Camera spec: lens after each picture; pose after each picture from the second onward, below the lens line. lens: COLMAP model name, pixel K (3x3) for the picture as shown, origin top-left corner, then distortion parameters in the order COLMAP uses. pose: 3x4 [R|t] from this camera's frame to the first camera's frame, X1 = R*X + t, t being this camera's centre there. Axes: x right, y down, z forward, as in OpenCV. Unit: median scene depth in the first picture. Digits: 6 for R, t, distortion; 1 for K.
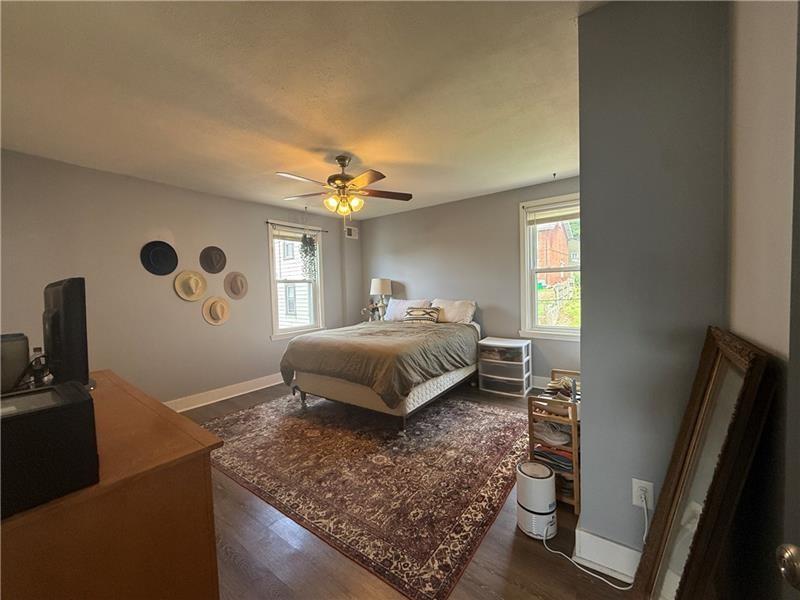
lens RADIAL K [[319.4, 0, 398.2], [0, 319.4, 300.0], [0, 0, 1]] dist [-0.000937, 0.000352]
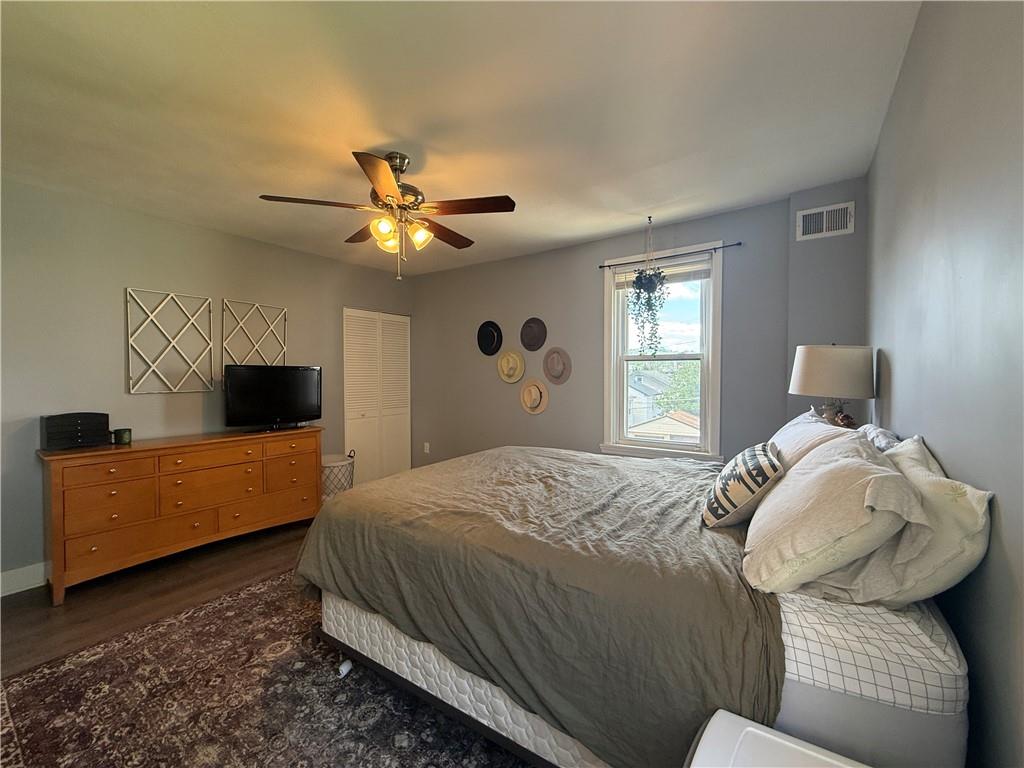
lens RADIAL K [[408.9, 0, 509.7], [0, 408.9, 384.0], [0, 0, 1]] dist [-0.000937, 0.000352]
pose [[0.030883, 0.052731, -0.998131, 0.547642], [-0.036462, 0.998002, 0.051596, -0.059070], [0.998858, 0.034800, 0.032744, 1.056884]]
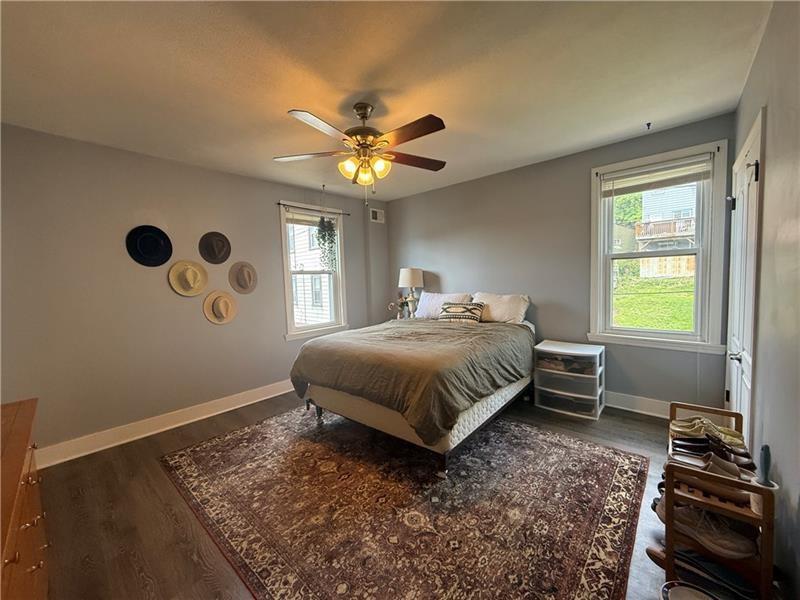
lens RADIAL K [[319.4, 0, 398.2], [0, 319.4, 300.0], [0, 0, 1]] dist [-0.000937, 0.000352]
pose [[0.996456, 0.000284, -0.084118, -0.025364], [0.002301, 0.999528, 0.030642, -0.013525], [0.084087, -0.030727, 0.995985, 0.219643]]
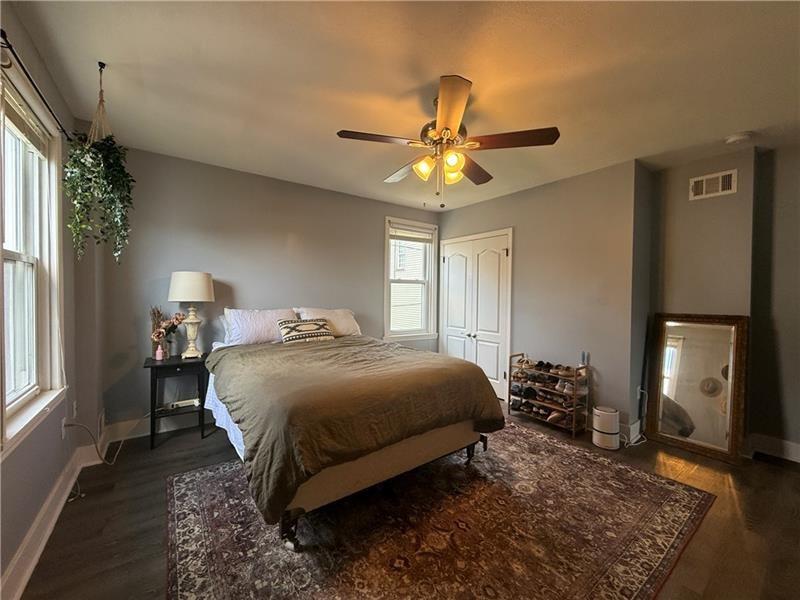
lens RADIAL K [[319.4, 0, 398.2], [0, 319.4, 300.0], [0, 0, 1]] dist [-0.000937, 0.000352]
pose [[0.296754, 0.014272, 0.954847, -0.750176], [0.018056, 0.999626, -0.020553, -0.002841], [-0.954783, 0.023340, 0.296385, 0.792508]]
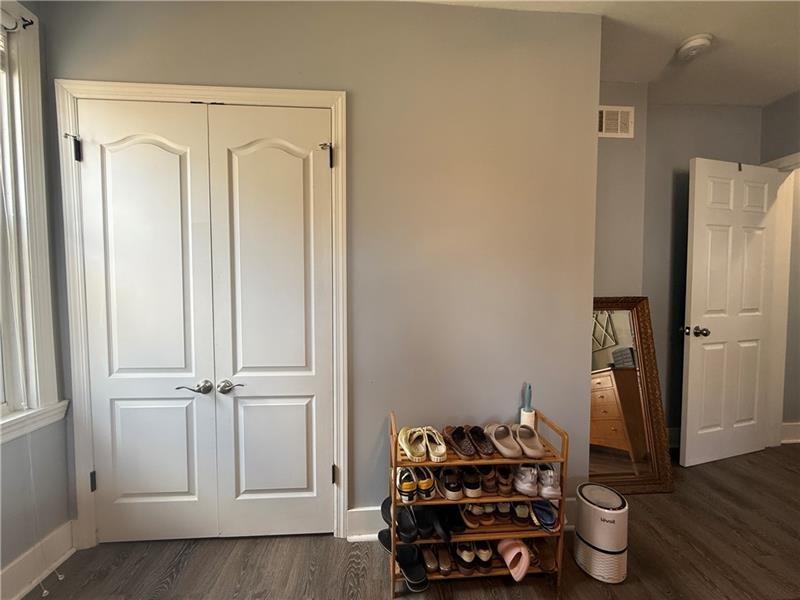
lens RADIAL K [[319.4, 0, 398.2], [0, 319.4, 300.0], [0, 0, 1]] dist [-0.000937, 0.000352]
pose [[-0.648756, -0.009303, 0.760939, 0.081464], [0.047955, 0.997438, 0.053079, -0.014542], [-0.759484, 0.070926, -0.646648, 0.983110]]
